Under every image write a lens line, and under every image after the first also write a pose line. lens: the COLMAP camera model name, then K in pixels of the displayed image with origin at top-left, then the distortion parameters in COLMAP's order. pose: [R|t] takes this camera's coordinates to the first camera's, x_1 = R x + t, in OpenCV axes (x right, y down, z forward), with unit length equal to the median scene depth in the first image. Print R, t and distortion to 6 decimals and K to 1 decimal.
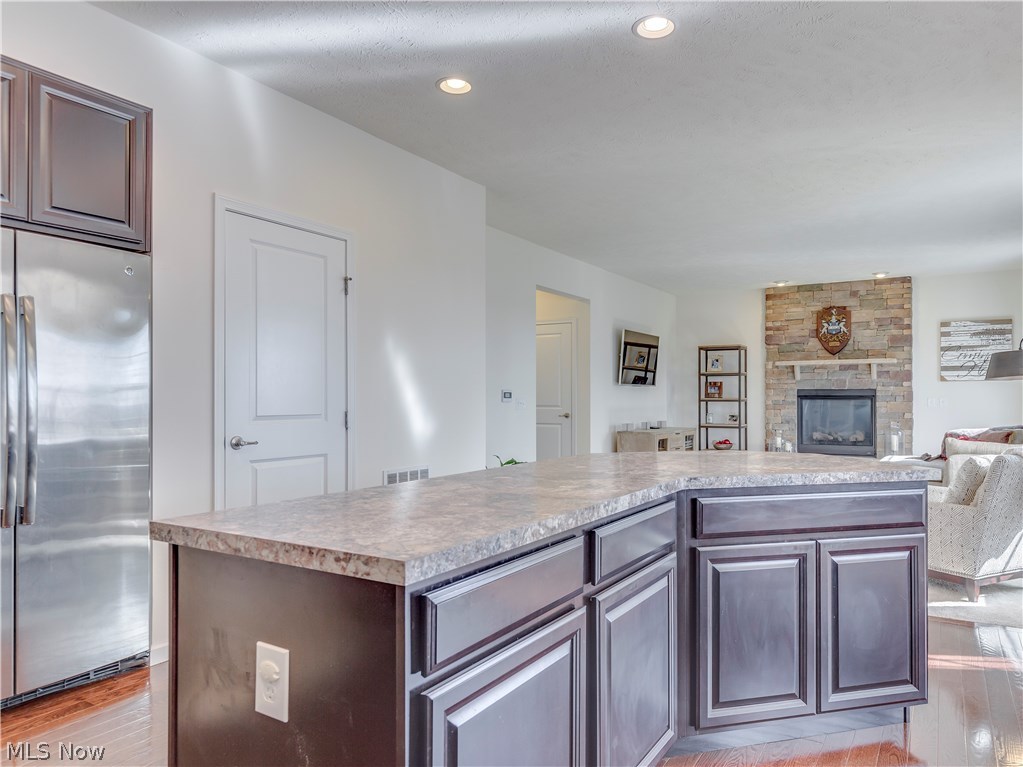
lens RADIAL K [[674.0, 0, 552.7], [0, 674.0, 396.0], [0, 0, 1]] dist [-0.003920, -0.000477]
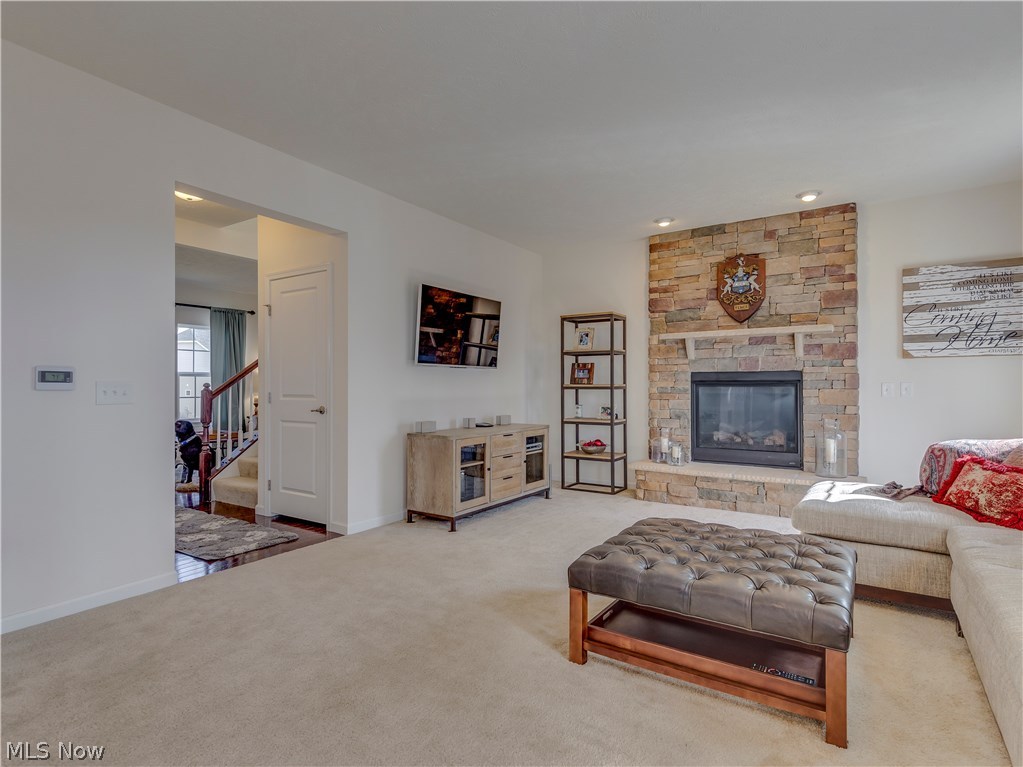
lens RADIAL K [[538.9, 0, 508.9], [0, 538.9, 384.4], [0, 0, 1]] dist [0.000615, -0.000509]
pose [[0.998283, -0.000961, -0.058575, 0.210962], [0.000920, 0.999999, -0.000725, 0.003612], [0.058576, 0.000670, 0.998283, 0.428570]]
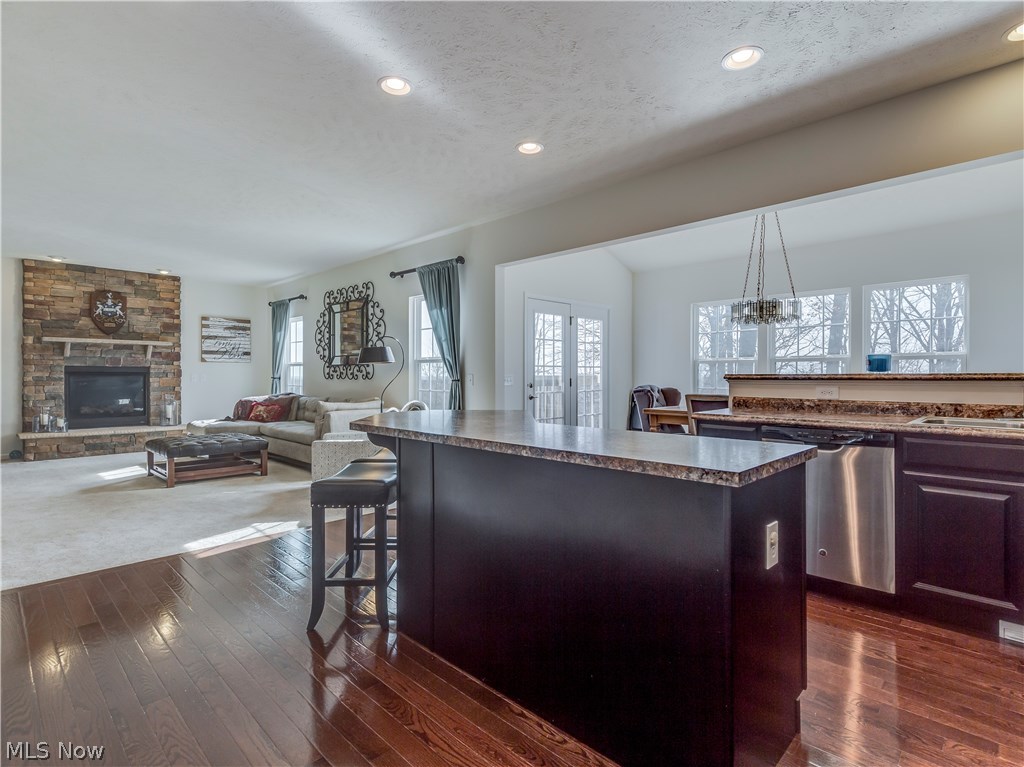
lens RADIAL K [[523.9, 0, 512.6], [0, 523.9, 378.3], [0, 0, 1]] dist [-0.001592, -0.000113]
pose [[0.244097, -0.002751, 0.969747, -0.248415], [-0.004378, 0.999983, 0.003939, 0.003057], [-0.969741, -0.005207, 0.244081, 0.161420]]
